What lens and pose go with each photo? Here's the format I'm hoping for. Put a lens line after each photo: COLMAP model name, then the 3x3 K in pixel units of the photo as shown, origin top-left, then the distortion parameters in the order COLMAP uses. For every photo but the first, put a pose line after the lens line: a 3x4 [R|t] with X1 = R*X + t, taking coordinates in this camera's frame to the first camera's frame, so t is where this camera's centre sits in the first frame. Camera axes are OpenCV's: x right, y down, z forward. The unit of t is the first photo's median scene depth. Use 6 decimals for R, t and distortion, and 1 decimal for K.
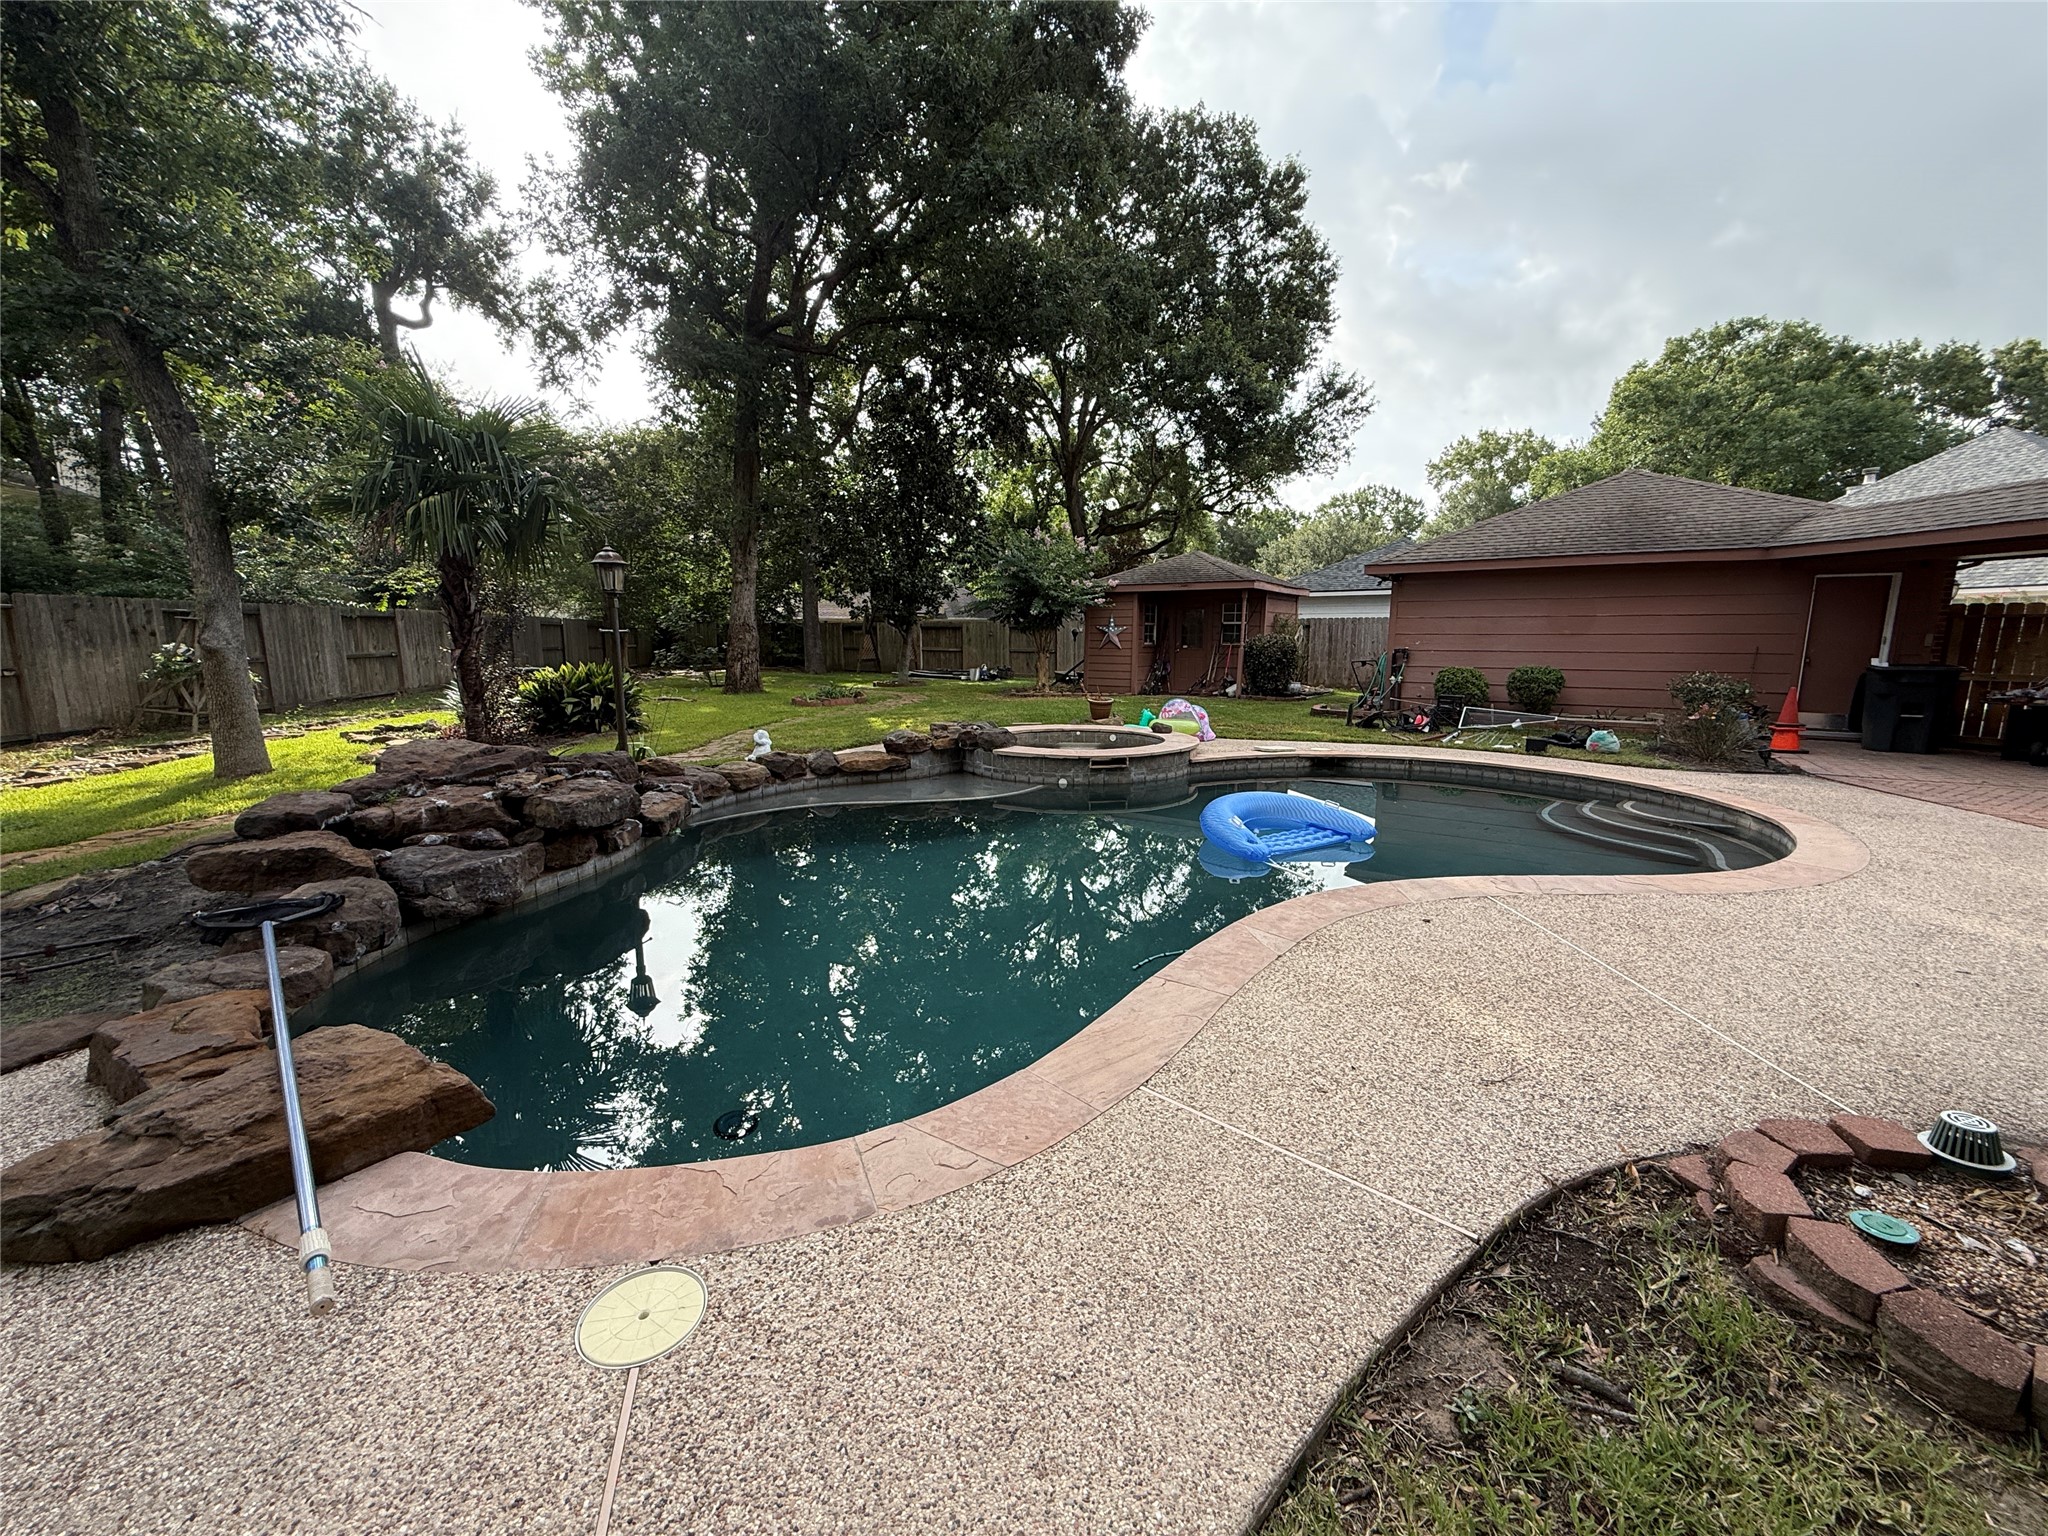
lens RADIAL K [[818.4, 0, 1024.0], [0, 818.4, 768.0], [0, 0, 1]] dist [0.001736, 0.000115]
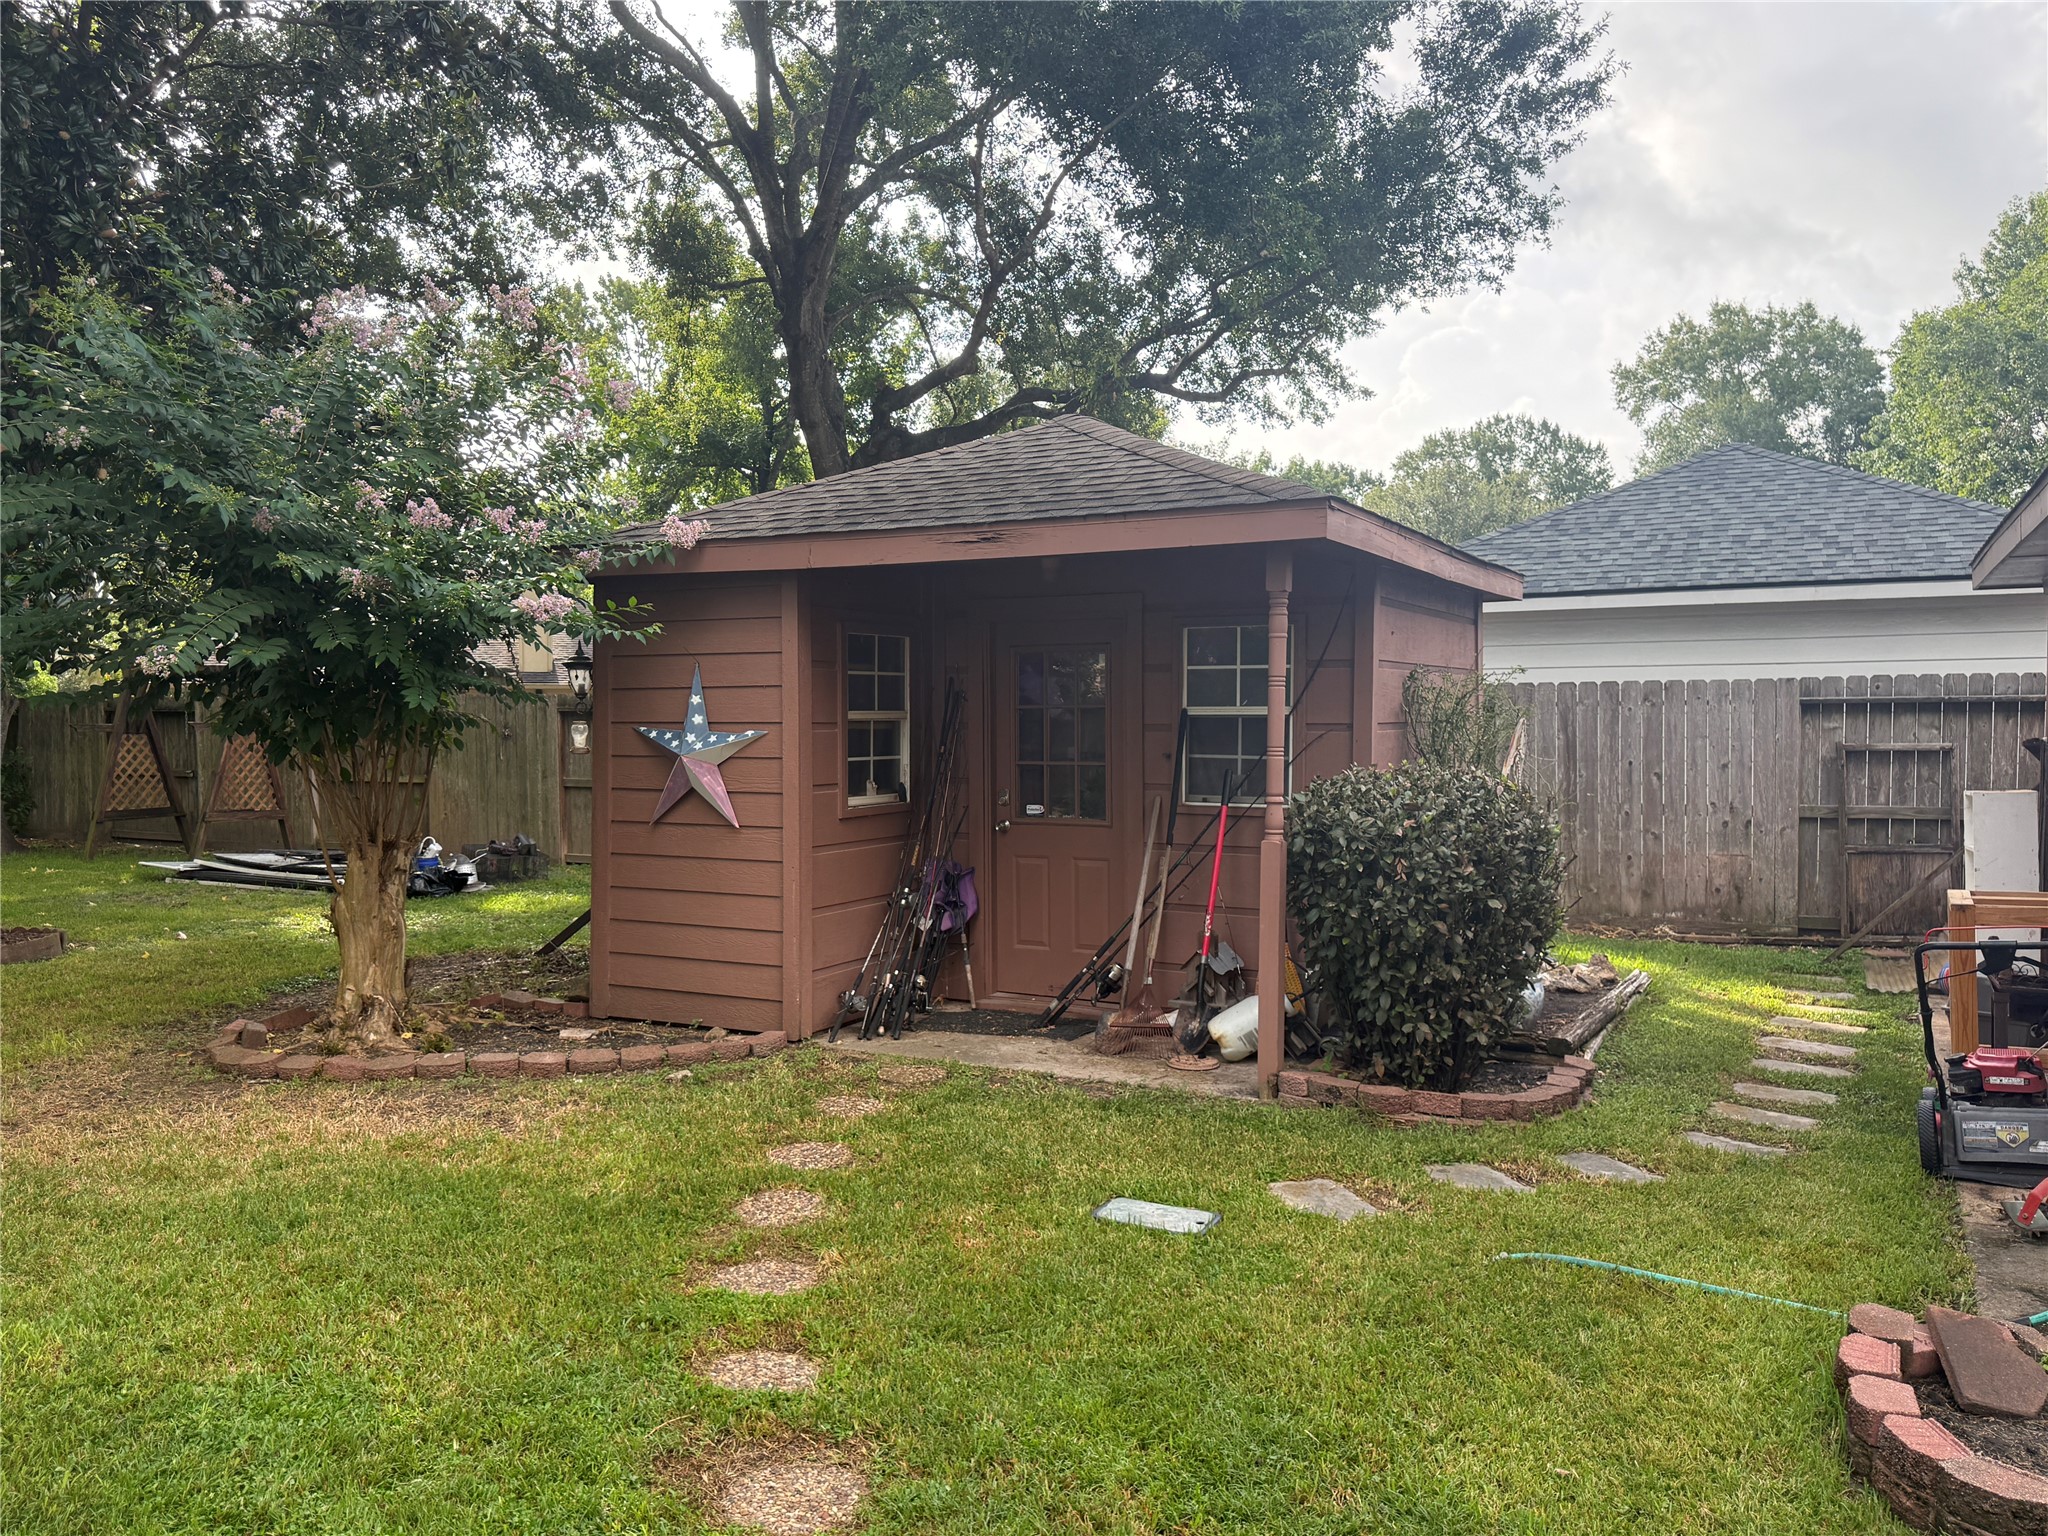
lens RADIAL K [[1539.2, 0, 1024.0], [0, 1539.2, 768.0], [0, 0, 1]] dist [0.123719, -0.210349]
pose [[0.994353, -0.010276, 0.105628, 0.037215], [0.023157, 0.992327, -0.121455, -0.026915], [-0.103570, 0.123215, 0.986961, 0.142300]]
